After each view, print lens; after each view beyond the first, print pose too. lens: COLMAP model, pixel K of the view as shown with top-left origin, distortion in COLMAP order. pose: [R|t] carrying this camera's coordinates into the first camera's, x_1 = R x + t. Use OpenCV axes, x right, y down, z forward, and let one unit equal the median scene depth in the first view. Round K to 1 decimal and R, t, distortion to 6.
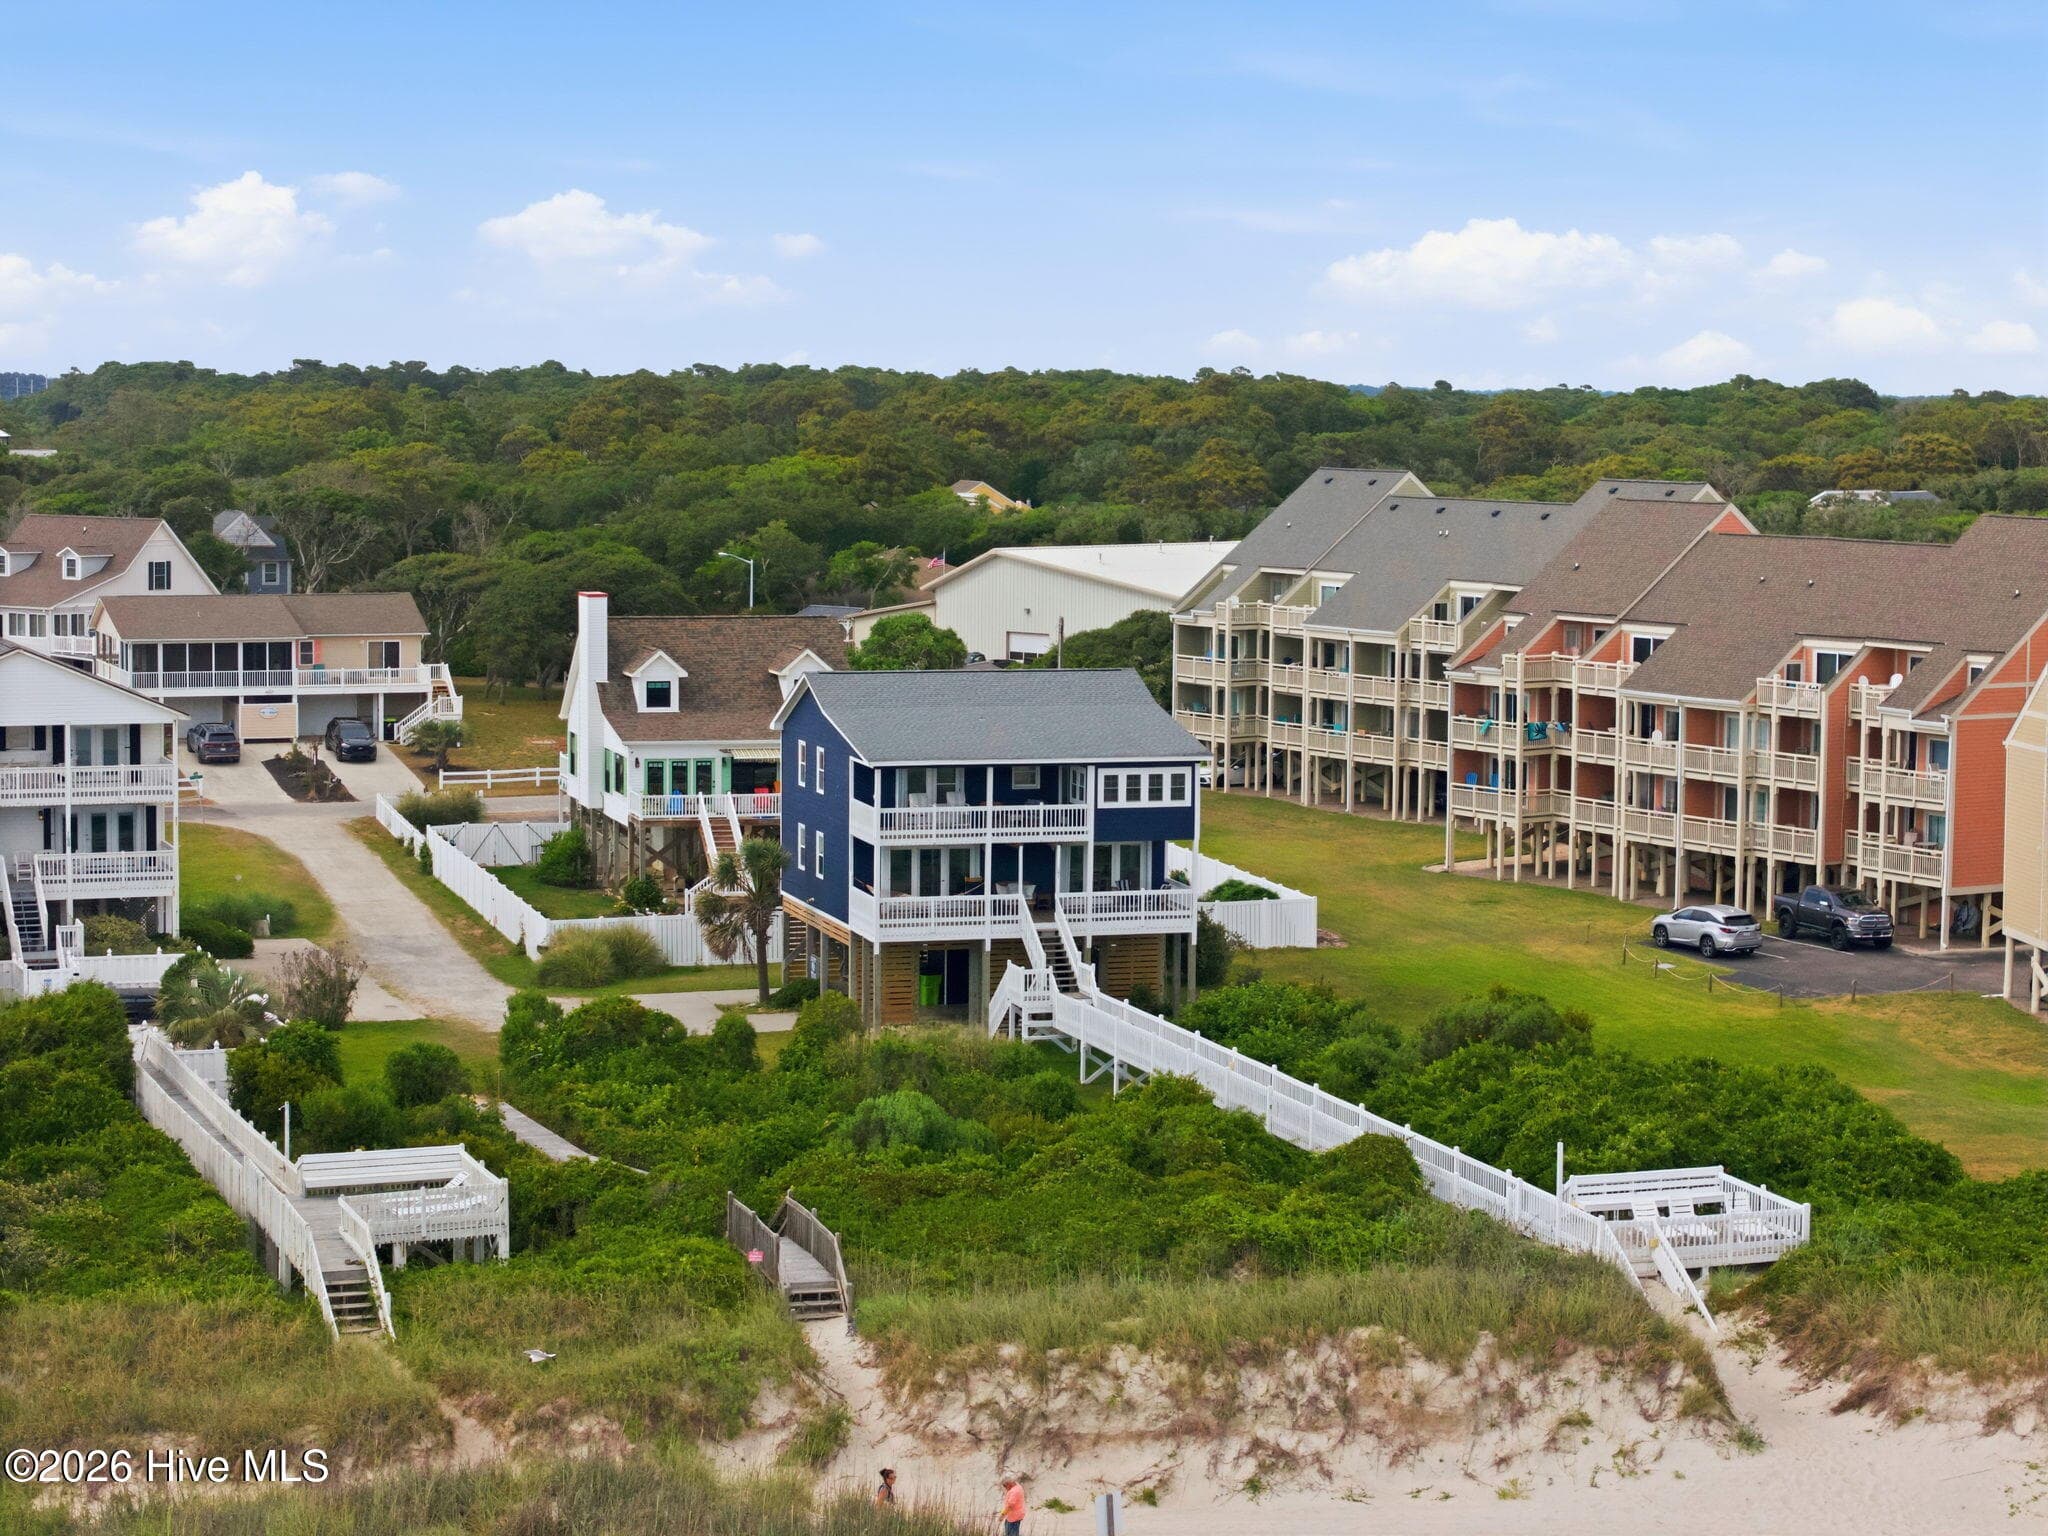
lens RADIAL K [[4075.7, 0, 1024.0], [0, 4075.7, 768.0], [0, 0, 1]] dist [-0.201222, 0.889973]
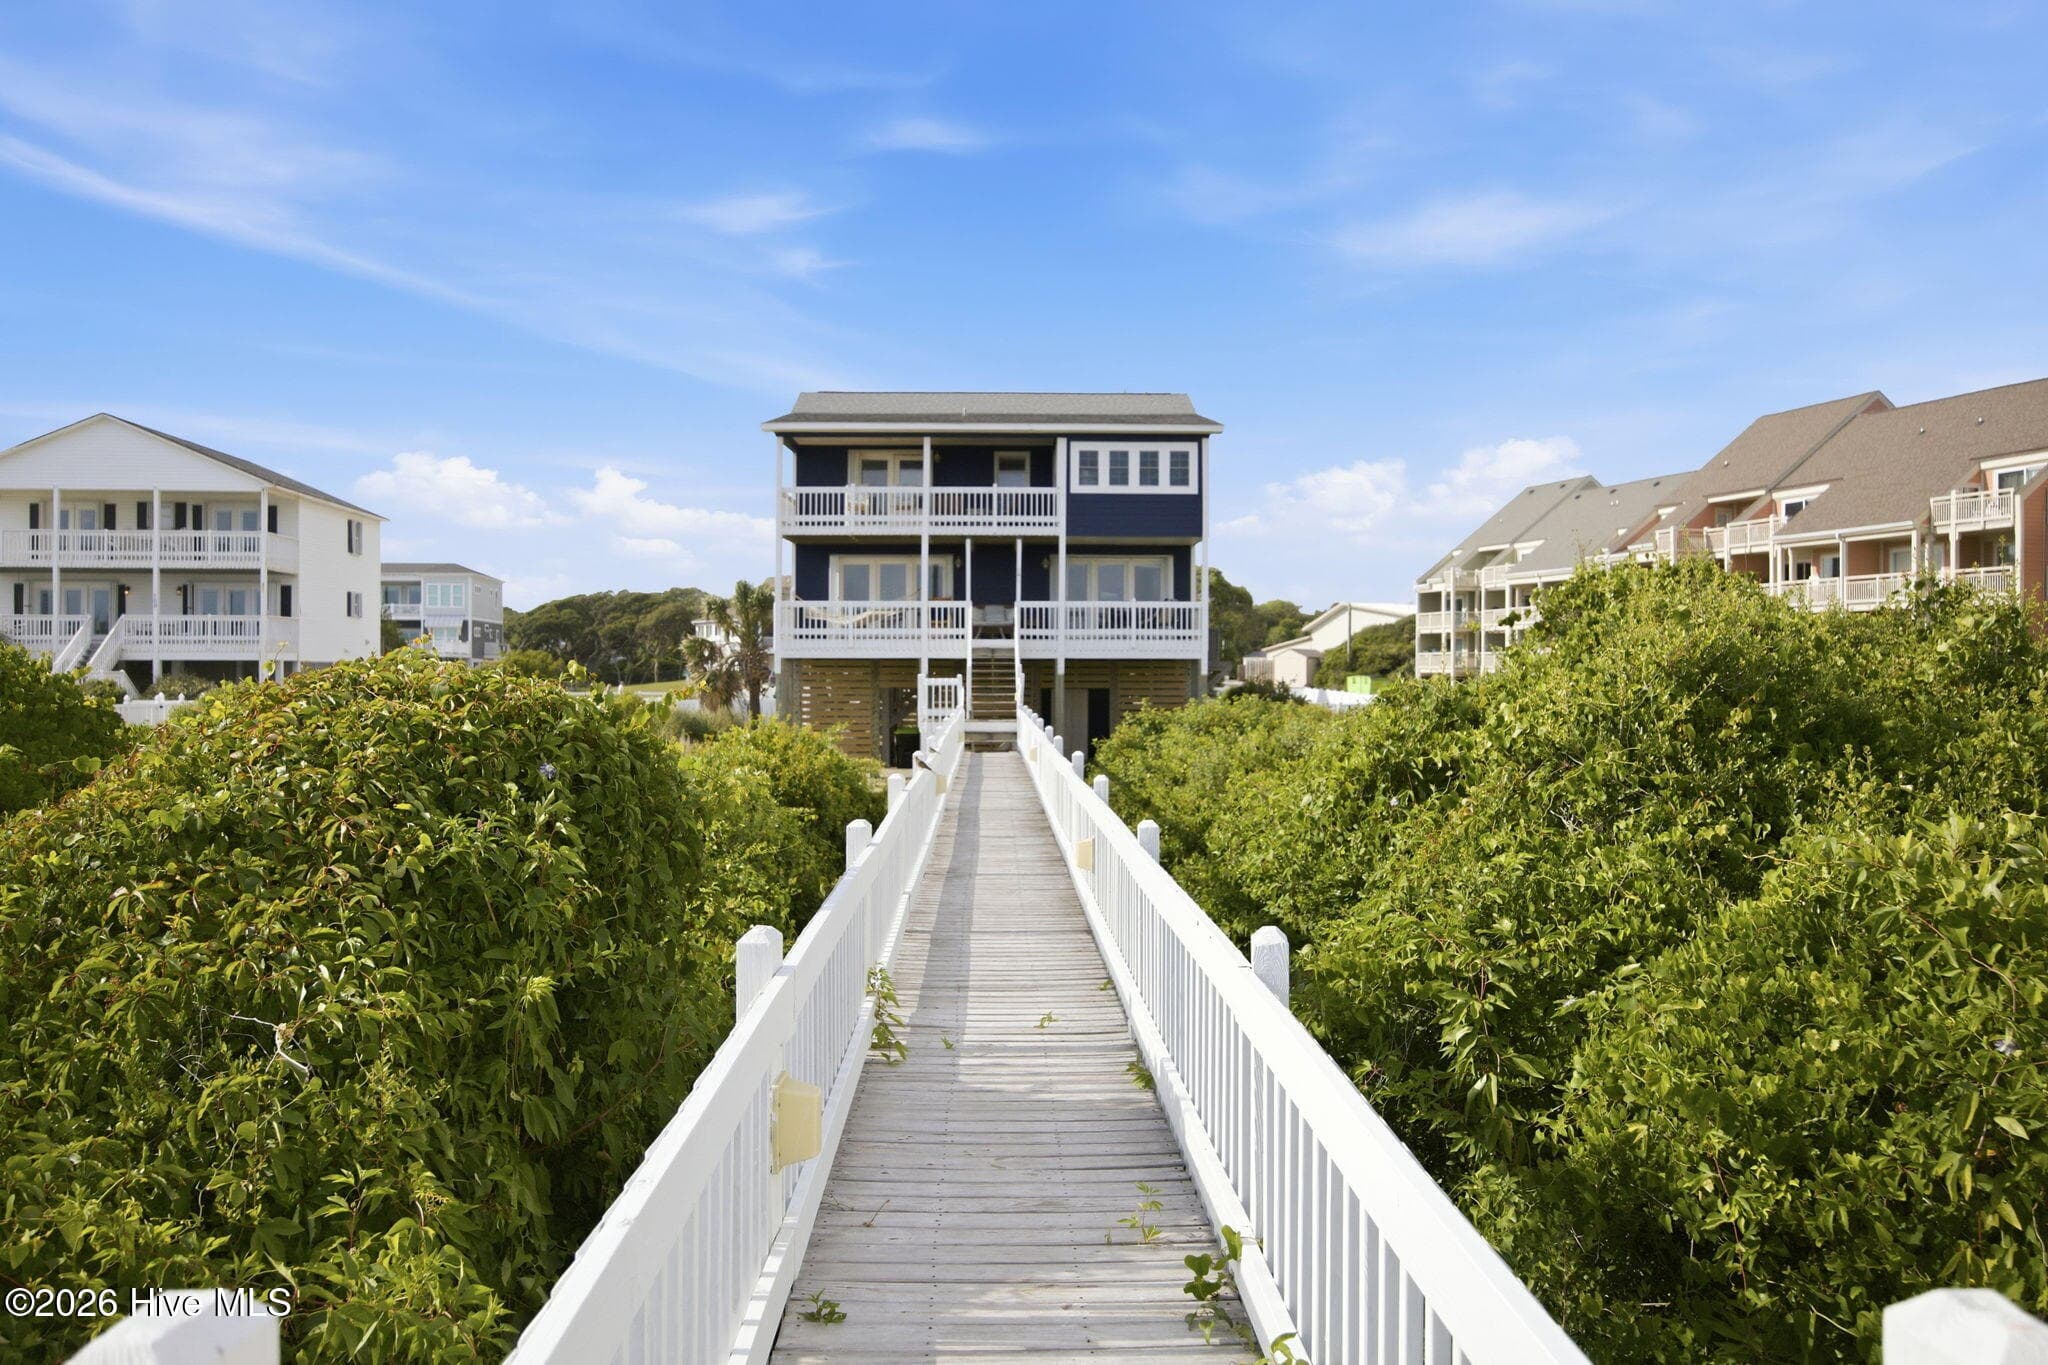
lens RADIAL K [[1585.1, 0, 1030.4], [0, 1585.1, 657.7], [0, 0, 1]] dist [-0.008771, 0.000051]
pose [[0.962242, -0.007865, -0.272083, 0.092084], [-0.020044, 0.994821, -0.099644, 0.070911], [0.271458, 0.101335, 0.957101, 0.707156]]
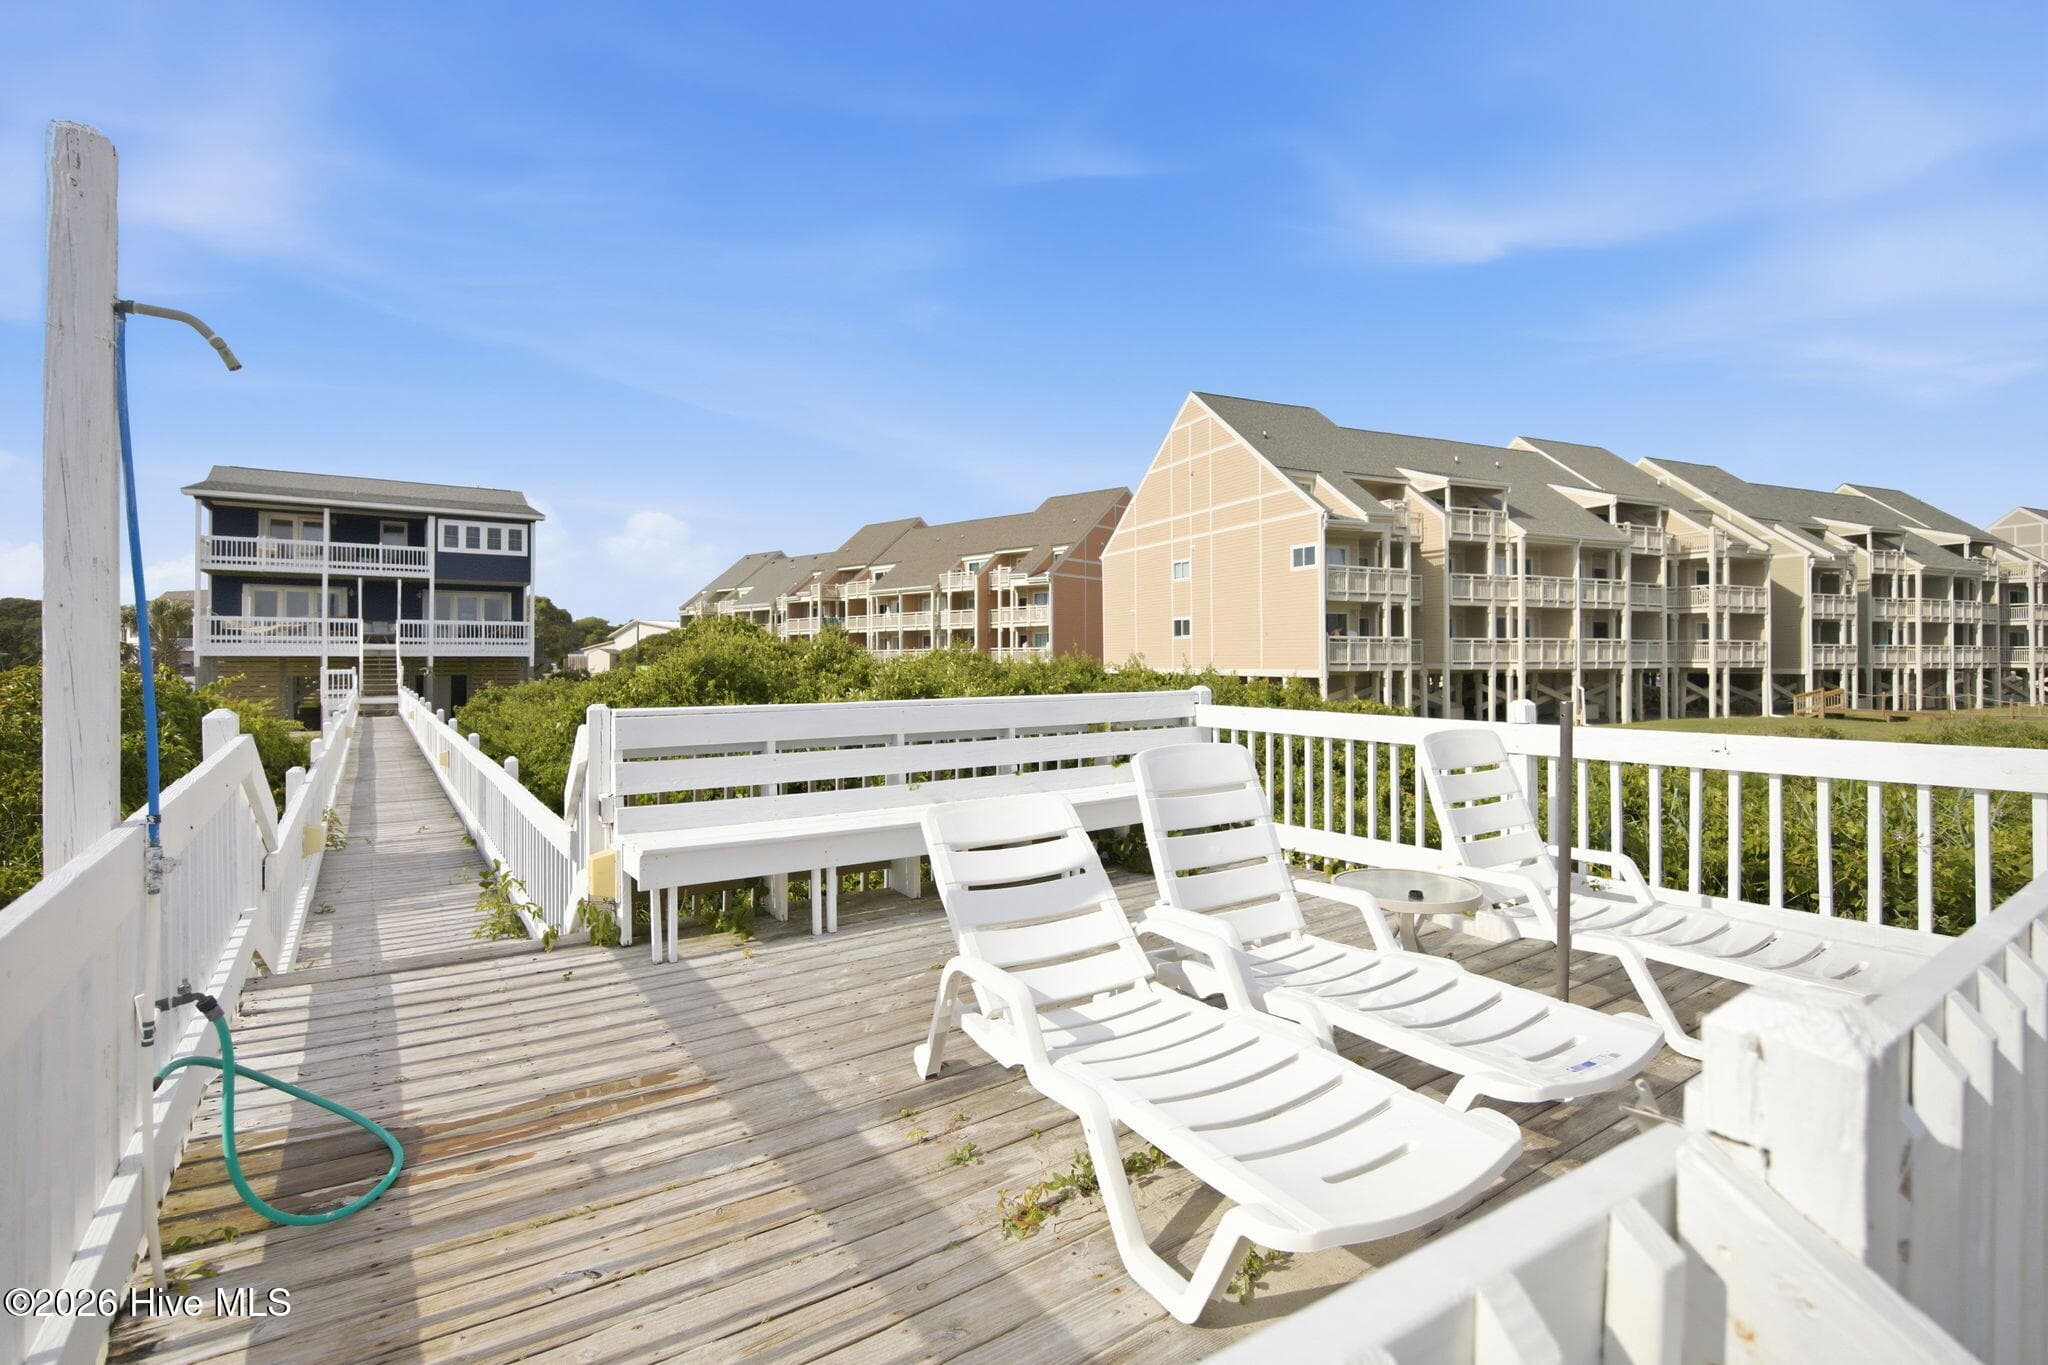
lens RADIAL K [[960.7, 0, 1000.6], [0, 960.7, 653.3], [0, 0, 1]] dist [0.002147, 0.000693]
pose [[0.961536, -0.007904, 0.274566, 0.100457], [0.035456, 0.994795, -0.095530, 0.073507], [-0.272382, 0.101591, 0.956811, 0.675909]]
